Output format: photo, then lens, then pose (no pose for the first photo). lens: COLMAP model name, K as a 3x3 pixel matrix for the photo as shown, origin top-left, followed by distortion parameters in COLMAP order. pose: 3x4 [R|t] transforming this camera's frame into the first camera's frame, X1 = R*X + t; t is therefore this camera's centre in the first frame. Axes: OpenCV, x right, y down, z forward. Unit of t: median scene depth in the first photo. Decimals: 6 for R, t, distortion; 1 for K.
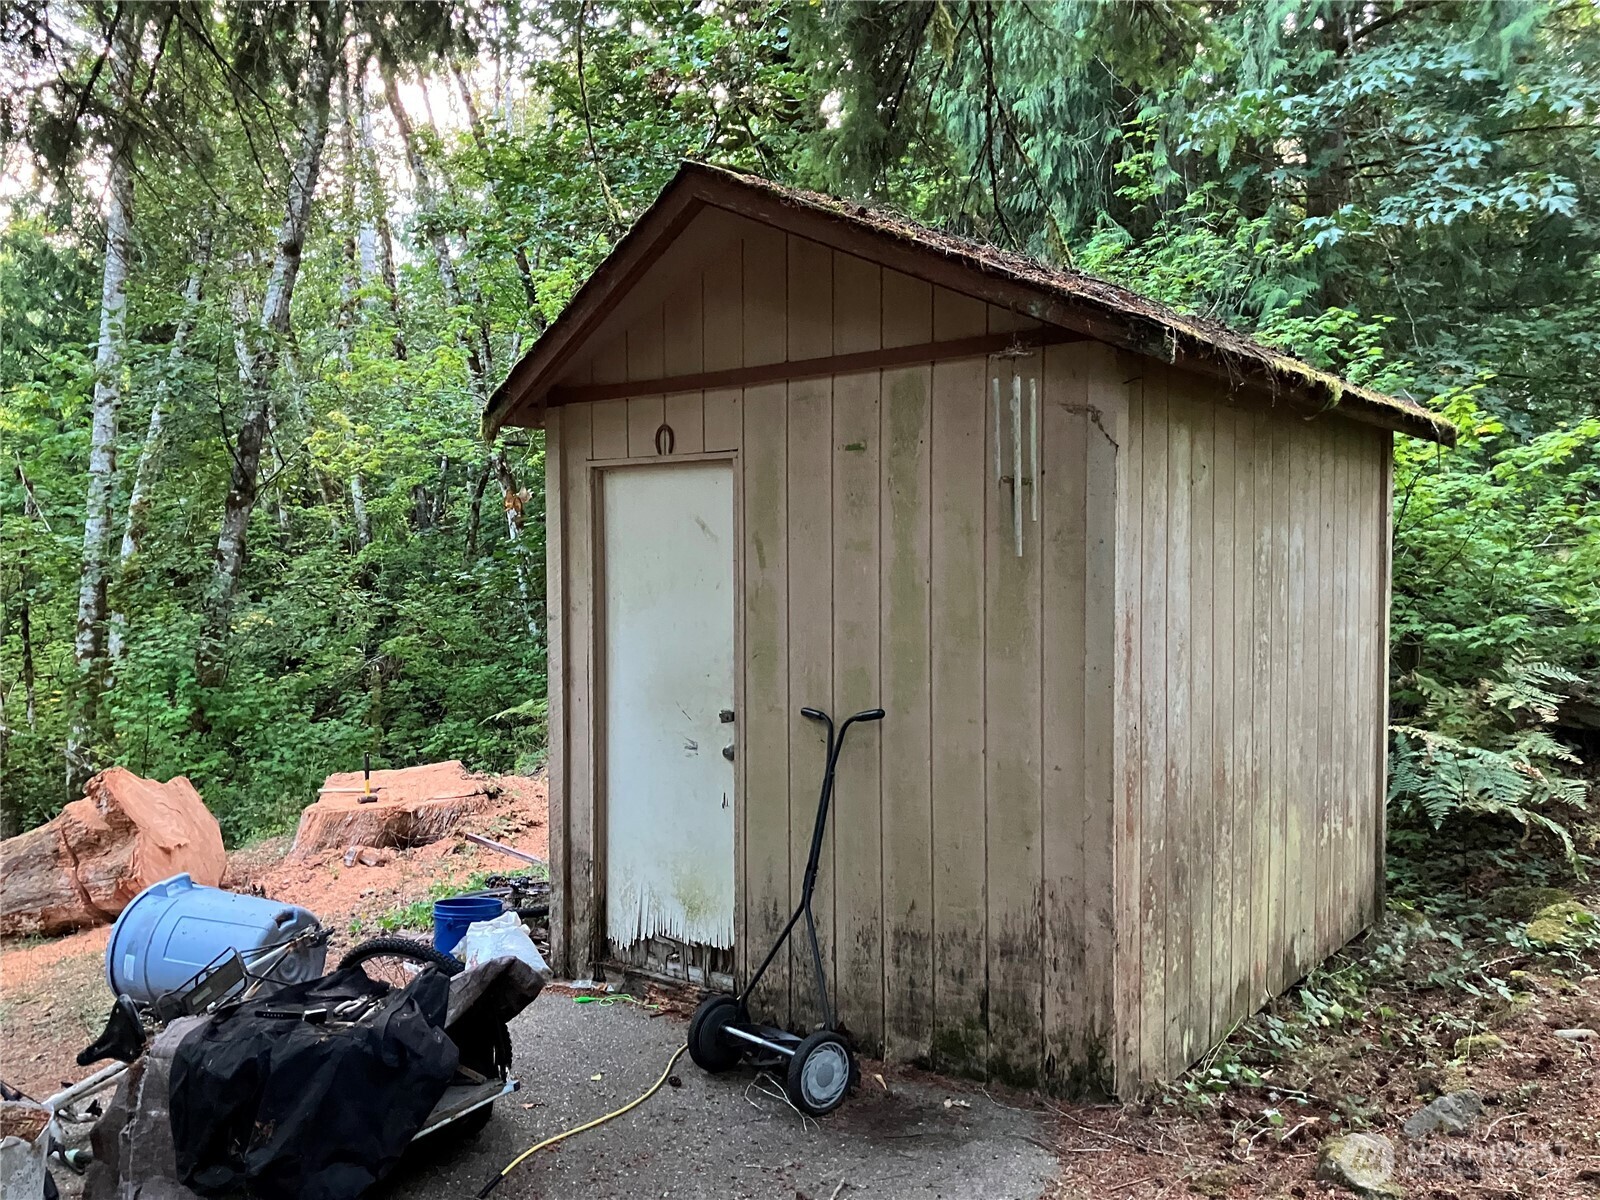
lens RADIAL K [[1315.4, 0, 800.1], [0, 1315.4, 600.1], [0, 0, 1]] dist [0.040772, -0.003602]
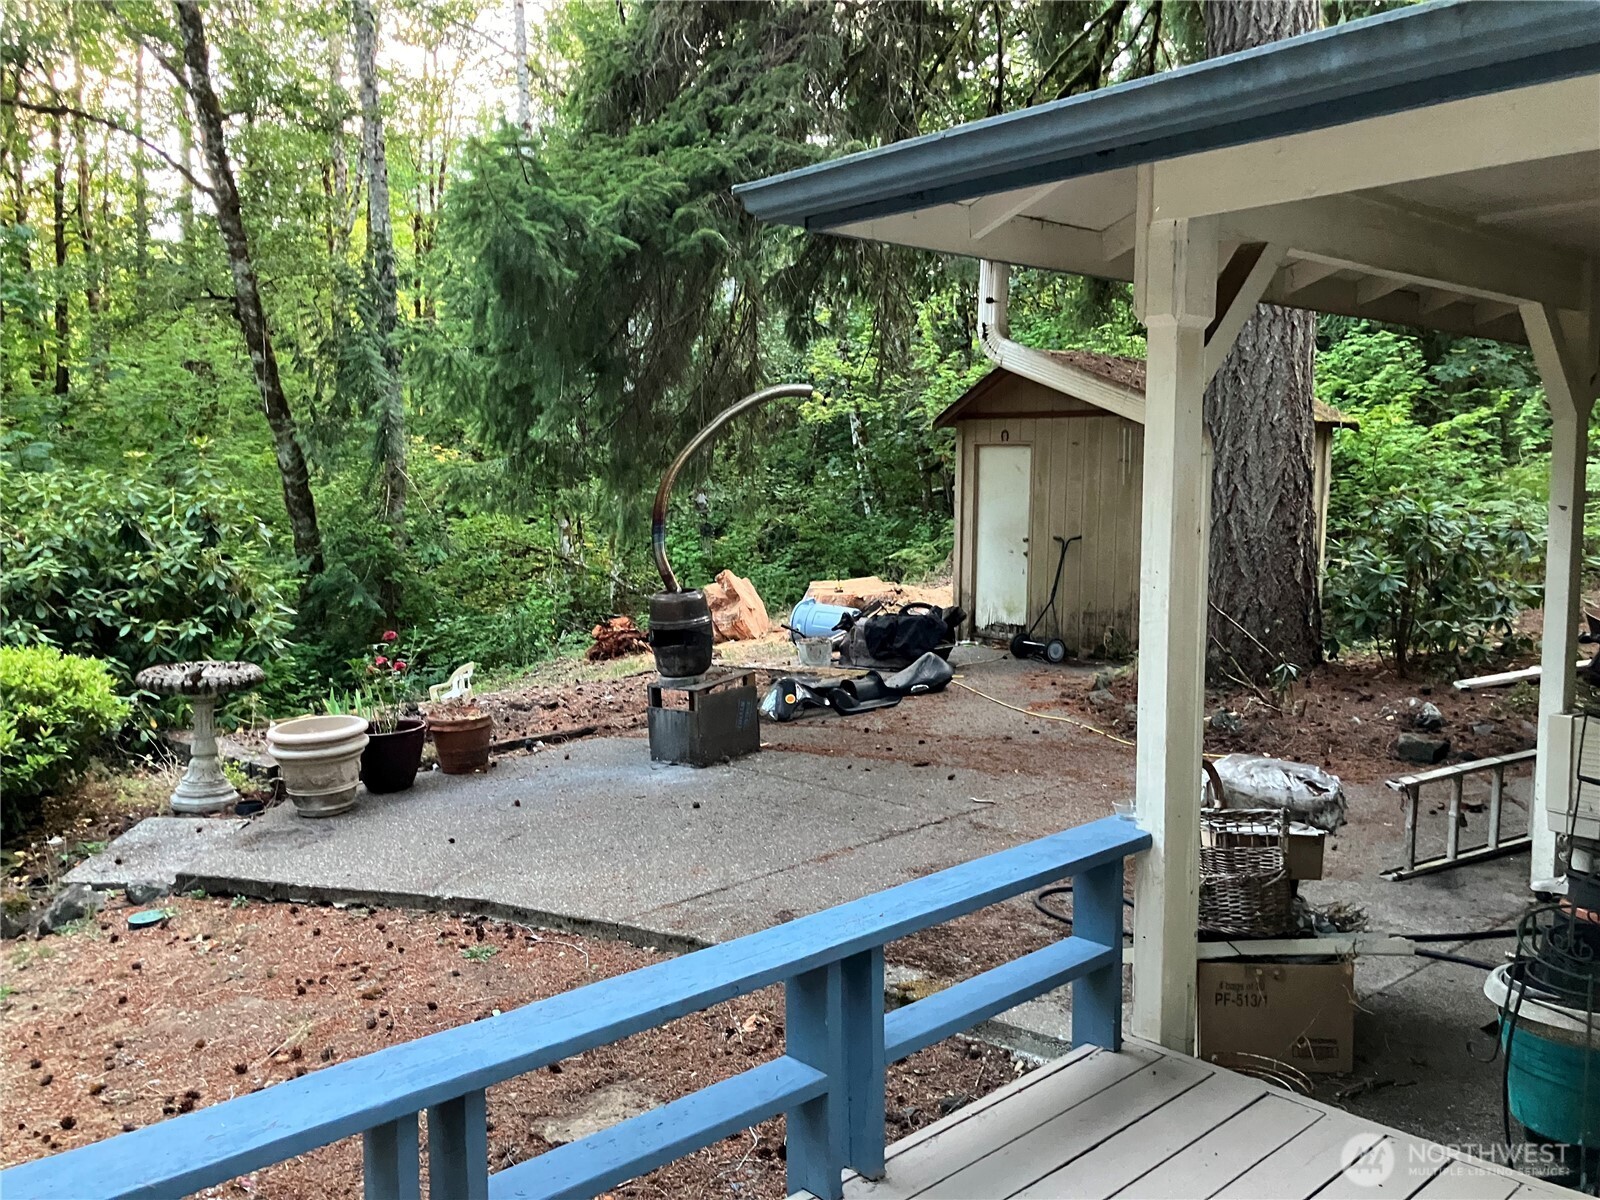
lens RADIAL K [[1315.4, 0, 798.0], [0, 1315.4, 600.5], [0, 0, 1]] dist [0.040772, -0.003602]
pose [[0.978680, 0.032026, -0.202877, 0.041242], [-0.014941, 0.996252, 0.085193, -0.011066], [0.204845, -0.080345, 0.975491, -1.791852]]
